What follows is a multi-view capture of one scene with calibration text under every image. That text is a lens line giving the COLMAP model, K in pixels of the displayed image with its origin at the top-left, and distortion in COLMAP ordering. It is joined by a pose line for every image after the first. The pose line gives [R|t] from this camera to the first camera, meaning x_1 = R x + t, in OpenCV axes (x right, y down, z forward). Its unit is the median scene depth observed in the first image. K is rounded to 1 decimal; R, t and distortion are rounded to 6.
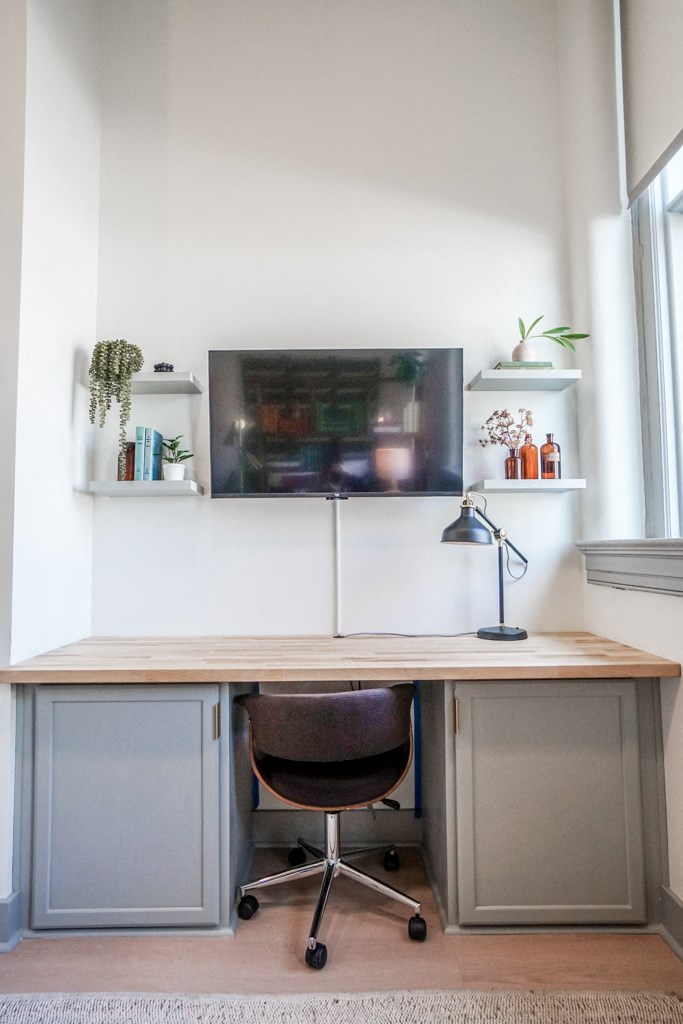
lens RADIAL K [[589.4, 0, 346.2], [0, 589.4, 519.0], [0, 0, 1]] dist [-0.002111, 0.000351]
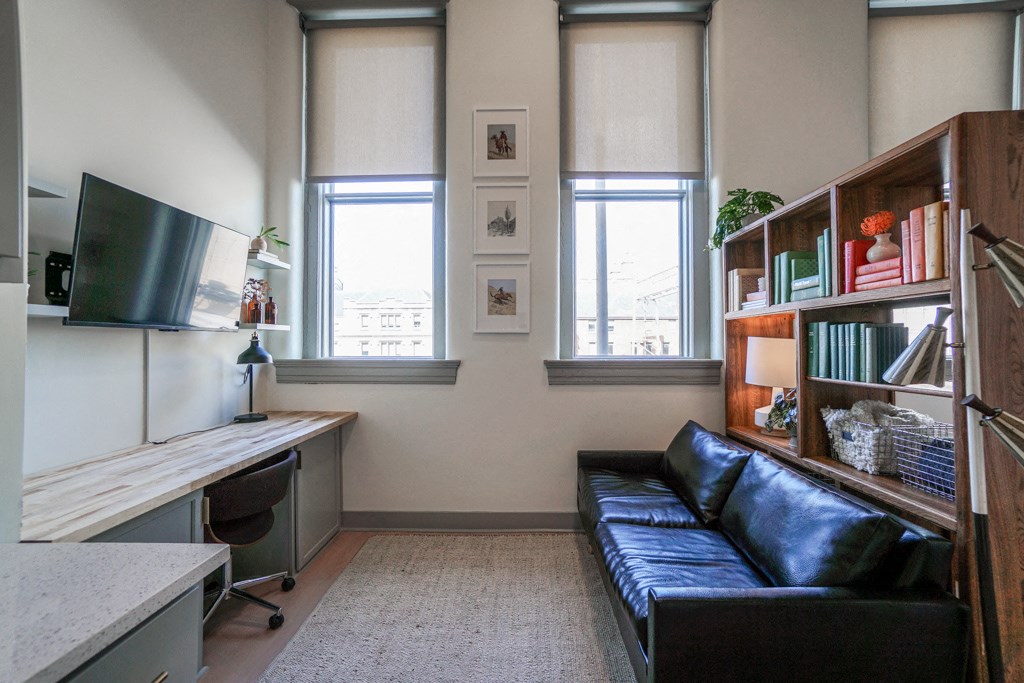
lens RADIAL K [[432.2, 0, 512.0], [0, 432.2, 341.5], [0, 0, 1]] dist [-0.036911, 0.000168]
pose [[0.032670, 0.015635, 0.999344, -0.883238], [-0.077005, 0.996945, -0.013080, -0.055402], [-0.996495, -0.076527, 0.033774, 0.260527]]
